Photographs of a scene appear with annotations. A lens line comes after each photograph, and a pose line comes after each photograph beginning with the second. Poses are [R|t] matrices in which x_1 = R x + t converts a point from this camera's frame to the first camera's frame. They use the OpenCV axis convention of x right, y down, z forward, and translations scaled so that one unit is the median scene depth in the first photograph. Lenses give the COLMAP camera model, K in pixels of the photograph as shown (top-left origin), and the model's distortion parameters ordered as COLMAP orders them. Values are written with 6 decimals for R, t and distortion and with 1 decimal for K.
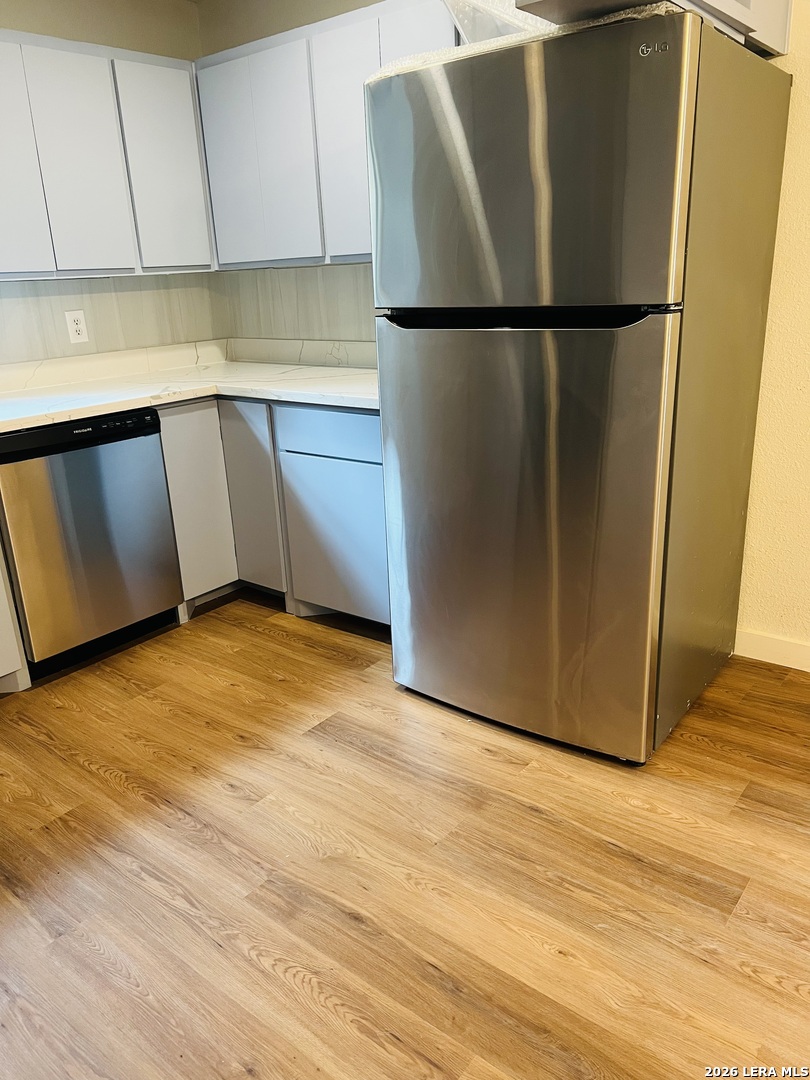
lens RADIAL K [[805.1, 0, 405.0], [0, 805.1, 540.0], [0, 0, 1]] dist [0.054720, -0.077163]
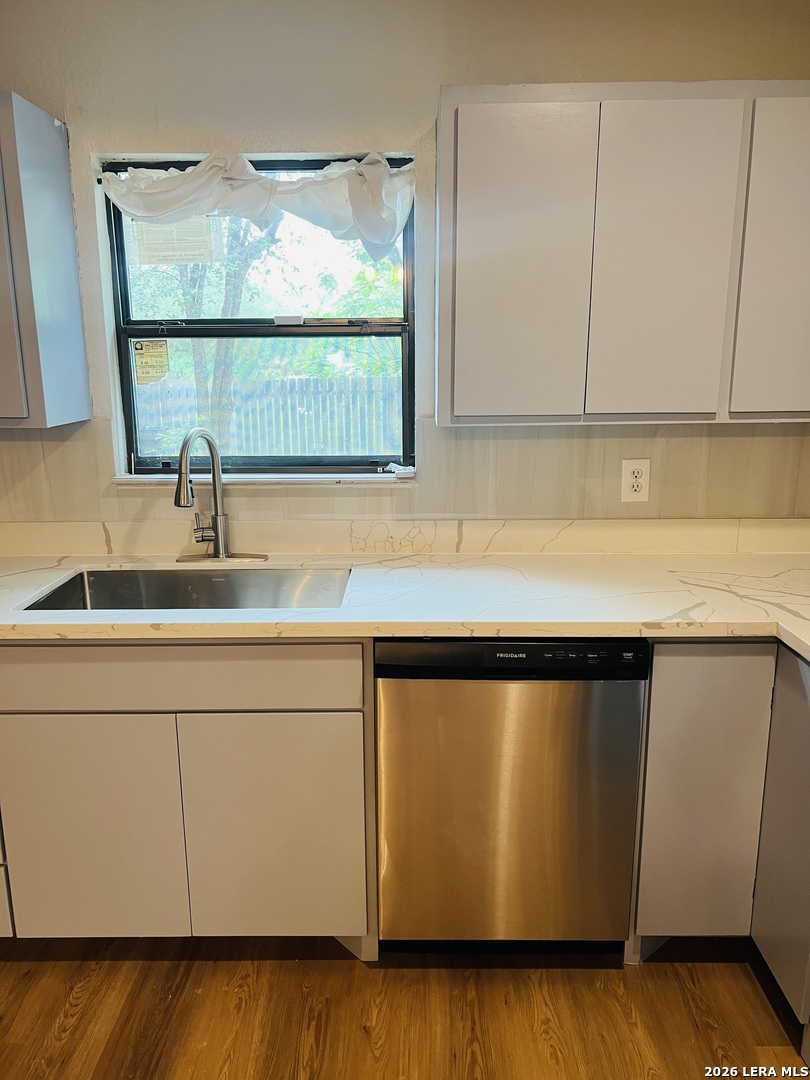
lens RADIAL K [[805.1, 0, 405.0], [0, 805.1, 540.0], [0, 0, 1]] dist [0.054720, -0.077163]
pose [[0.601033, 0.210775, -0.770930, 0.037362], [-0.272157, 0.960925, 0.050541, -0.201730], [0.751459, 0.179437, 0.634911, 0.420093]]
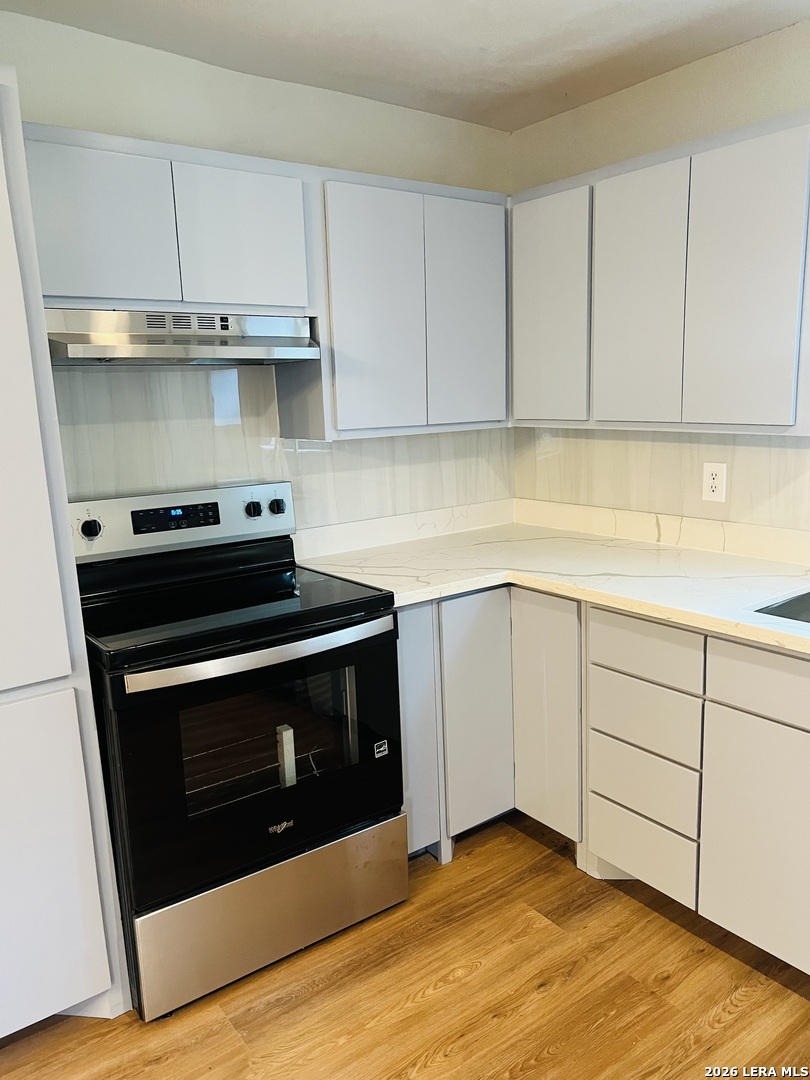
lens RADIAL K [[814.2, 0, 405.3], [0, 814.2, 559.9], [0, 0, 1]] dist [0.054988, 0.000196]
pose [[-0.264389, 0.249607, -0.931555, 0.452437], [-0.256094, 0.913078, 0.317339, -0.386043], [0.929792, 0.322467, -0.177485, 0.927054]]
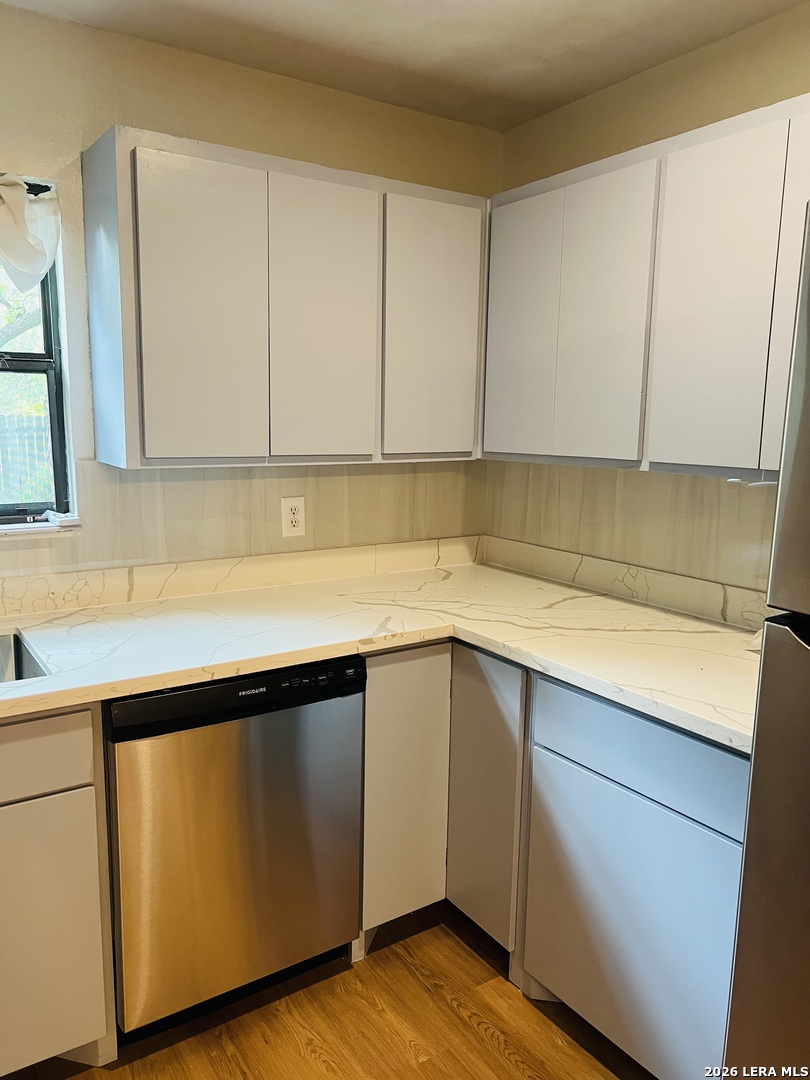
lens RADIAL K [[801.5, 0, 401.7], [0, 801.5, 536.5], [0, 0, 1]] dist [0.037364, -0.067874]
pose [[0.949748, 0.108767, -0.293509, -0.081433], [-0.155652, 0.977642, -0.141378, -0.158562], [0.271570, 0.179959, 0.945444, 0.318604]]
